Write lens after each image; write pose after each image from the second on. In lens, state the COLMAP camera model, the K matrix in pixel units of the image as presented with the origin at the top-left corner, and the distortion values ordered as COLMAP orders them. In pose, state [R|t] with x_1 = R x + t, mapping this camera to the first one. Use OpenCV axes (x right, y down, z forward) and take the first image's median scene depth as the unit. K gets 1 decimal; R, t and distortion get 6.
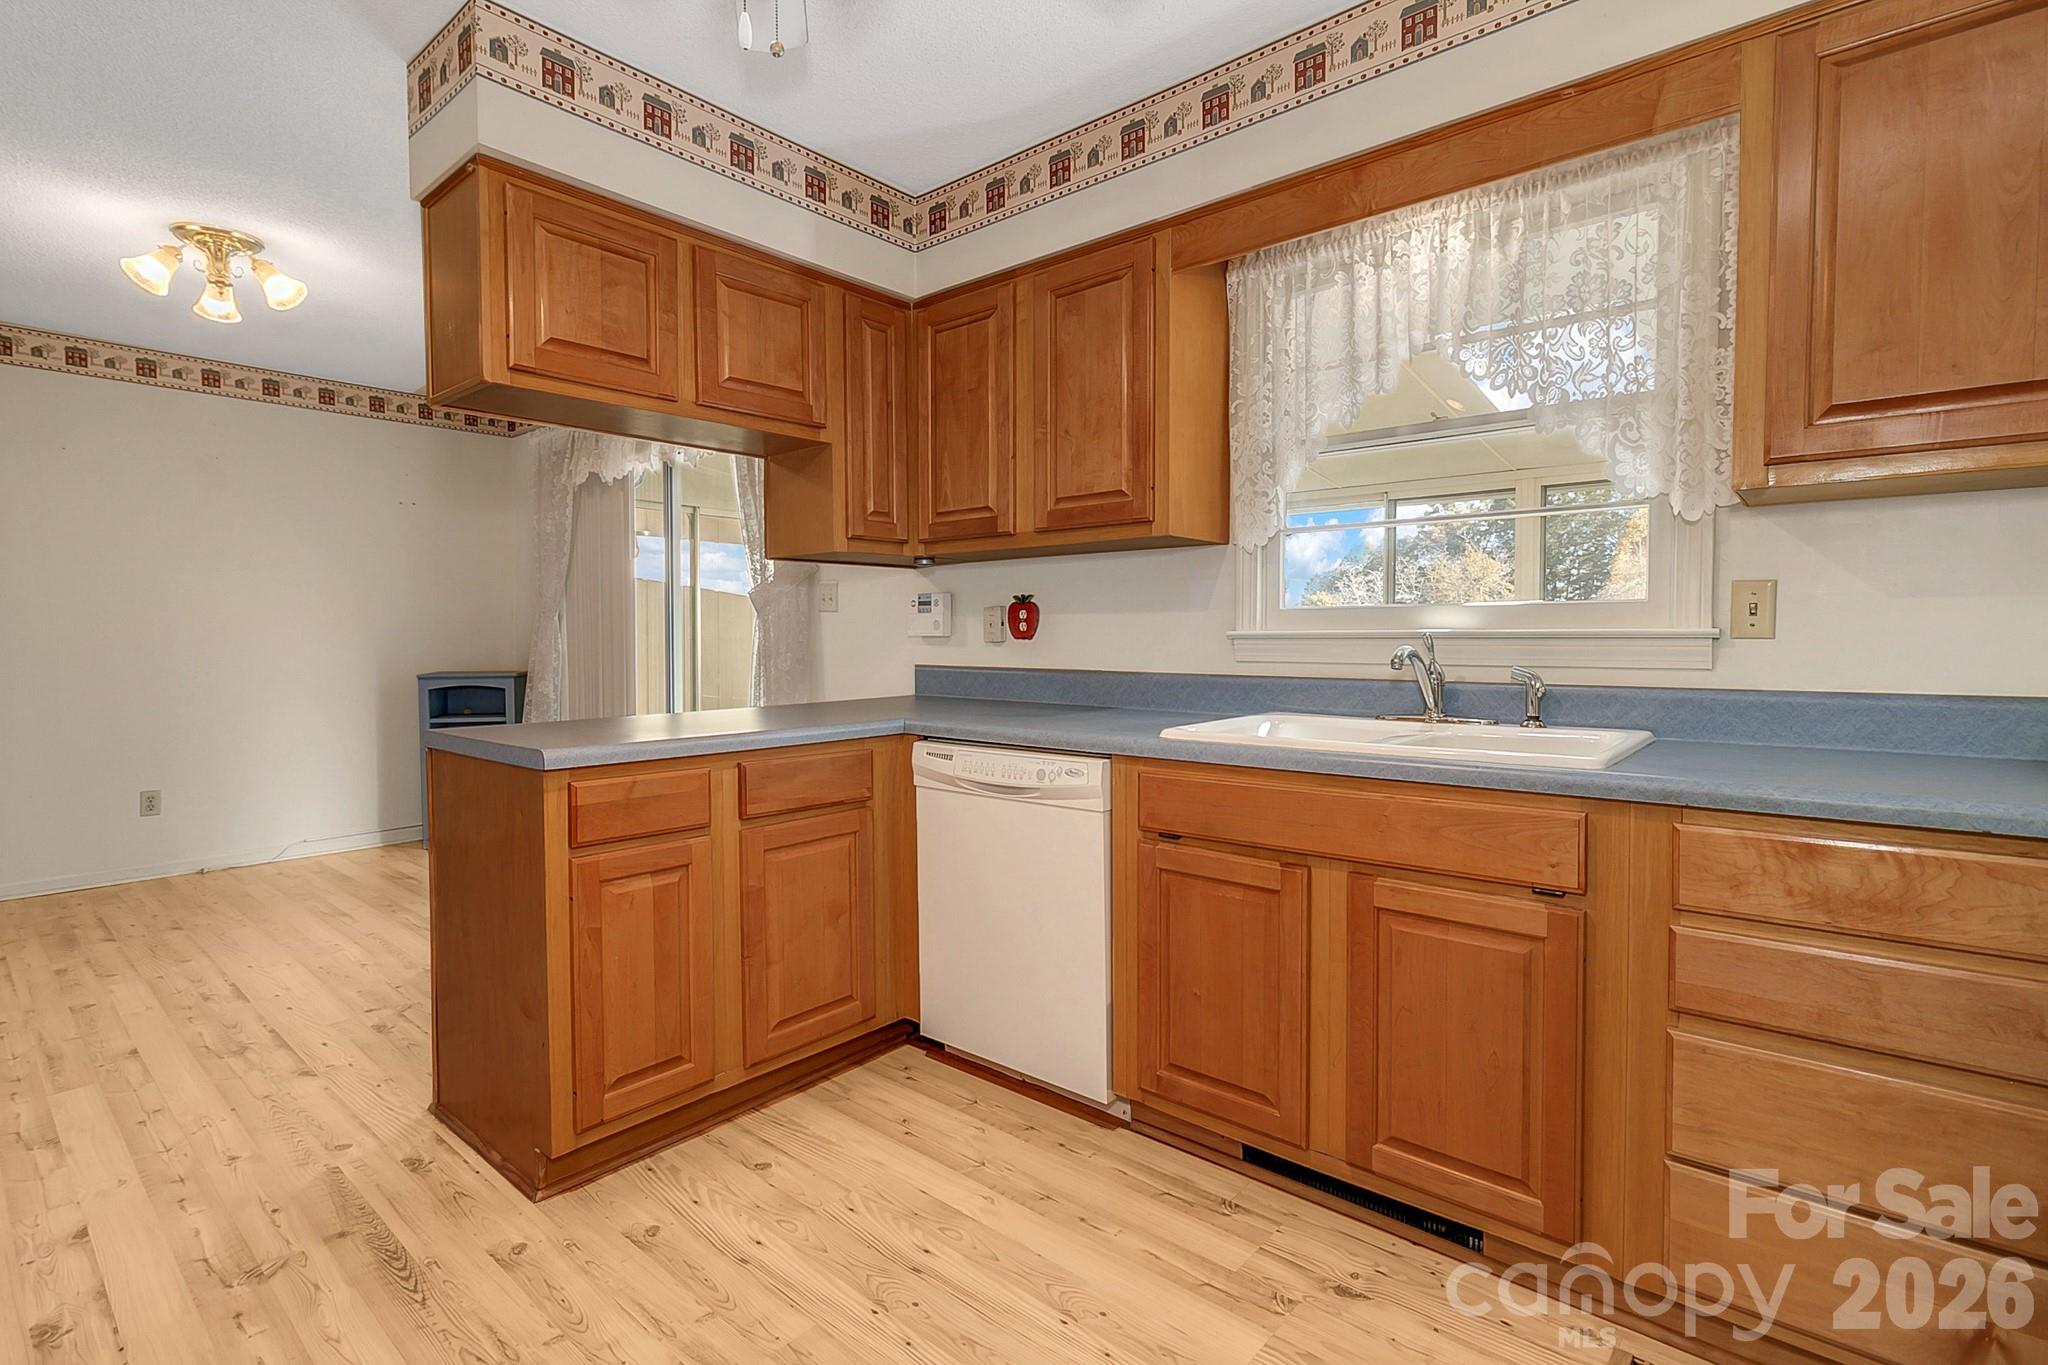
lens RADIAL K [[963.1, 0, 1005.2], [0, 963.1, 676.9], [0, 0, 1]] dist [-0.000432, 0.000469]
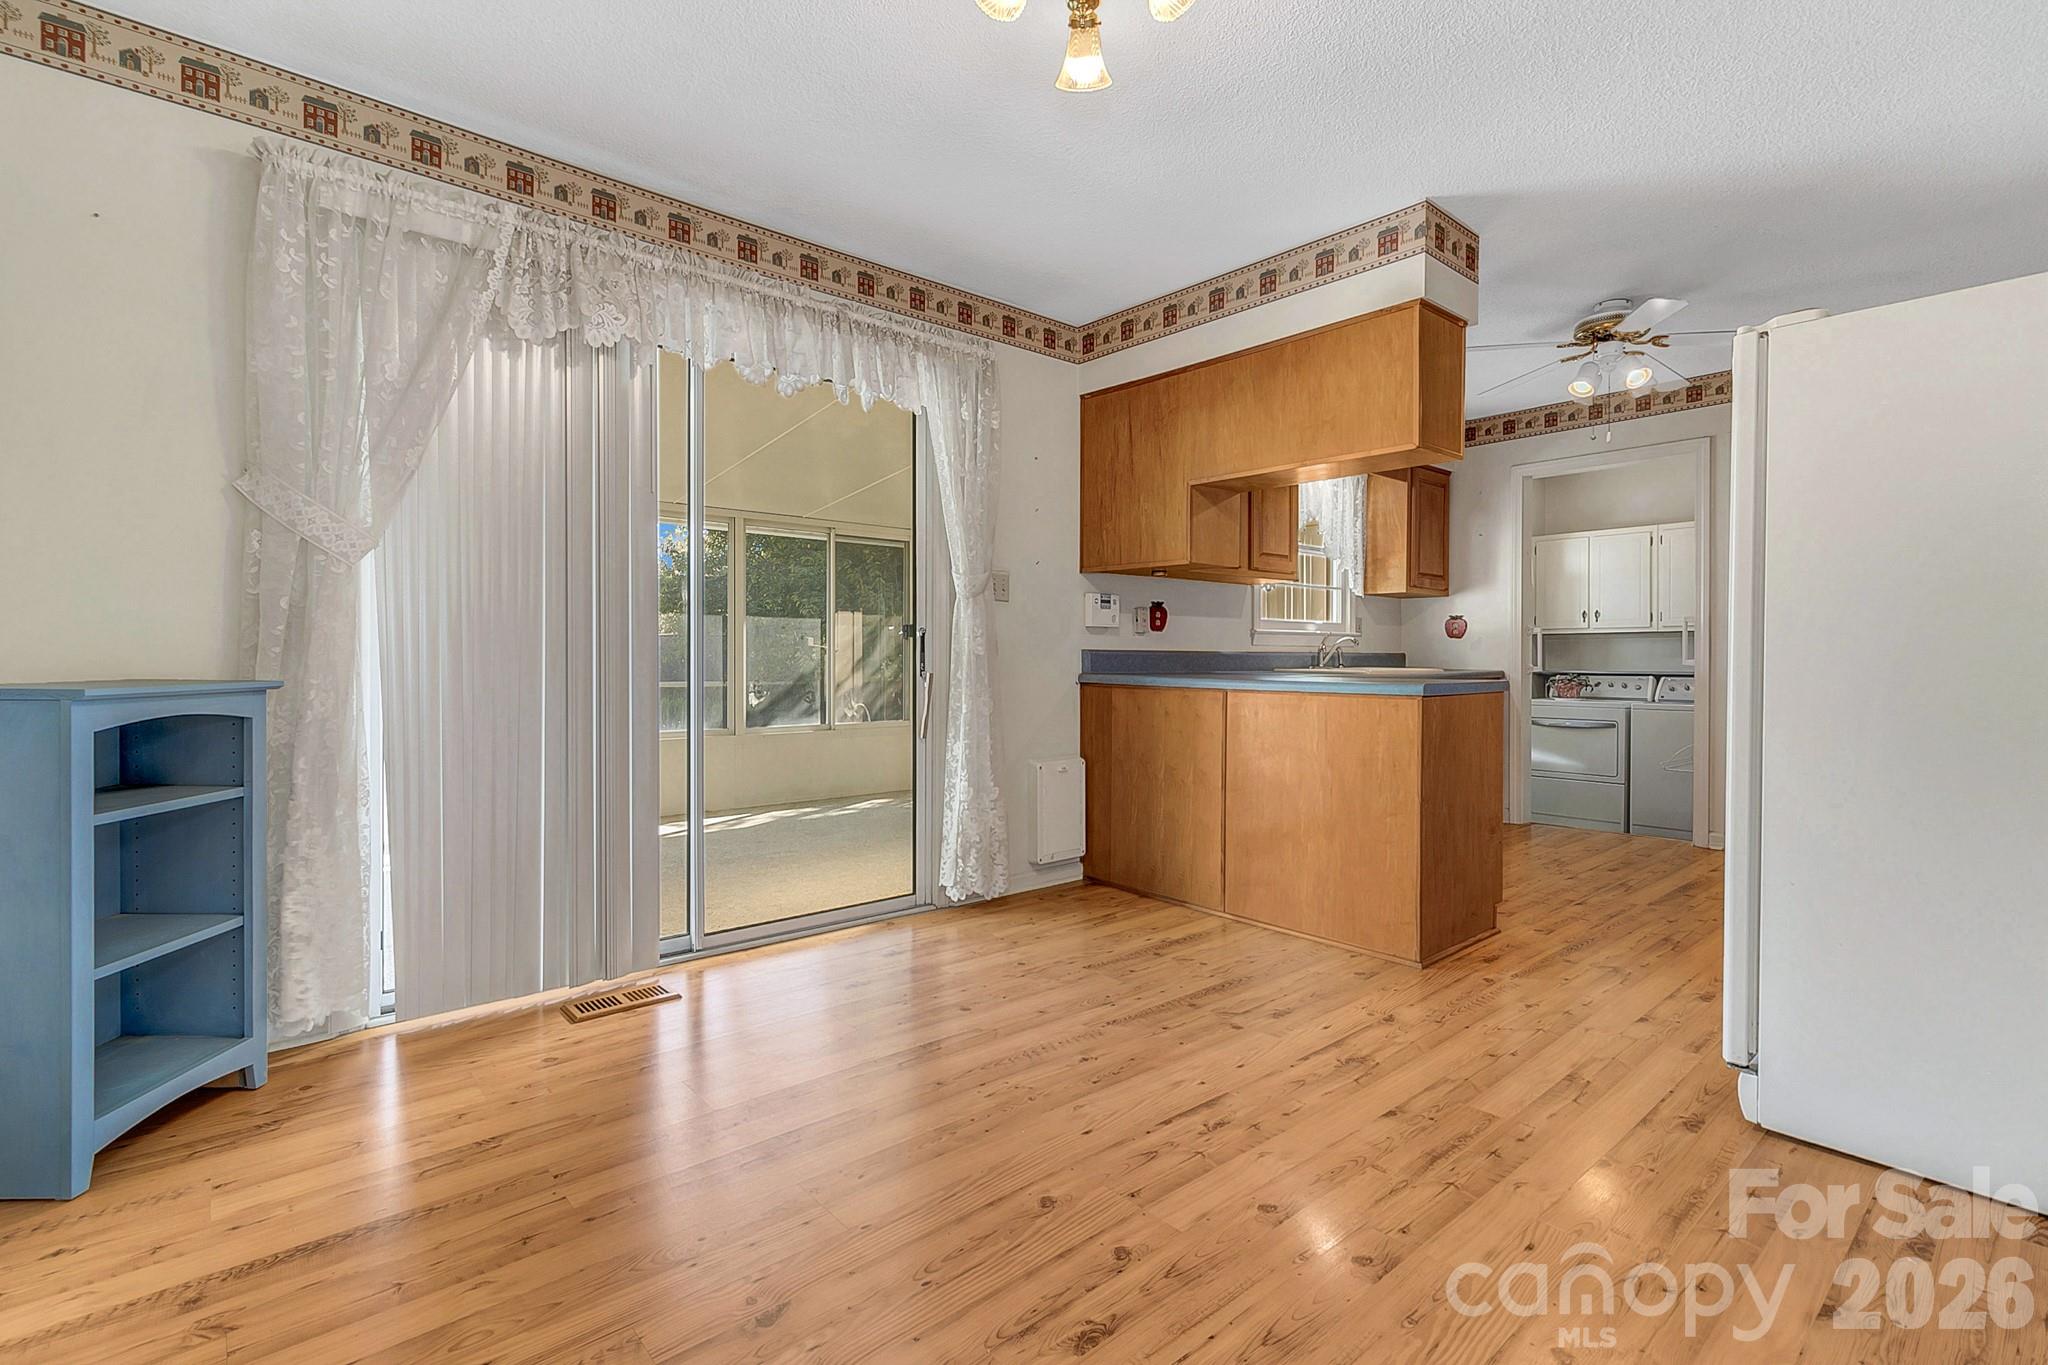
lens RADIAL K [[963.1, 0, 1038.7], [0, 963.1, 658.4], [0, 0, 1]] dist [-0.000432, 0.000469]
pose [[0.121370, -0.001550, 0.992606, -1.660859], [0.036953, 0.999313, -0.002958, 0.000903], [-0.991919, 0.037039, 0.121344, 1.126292]]
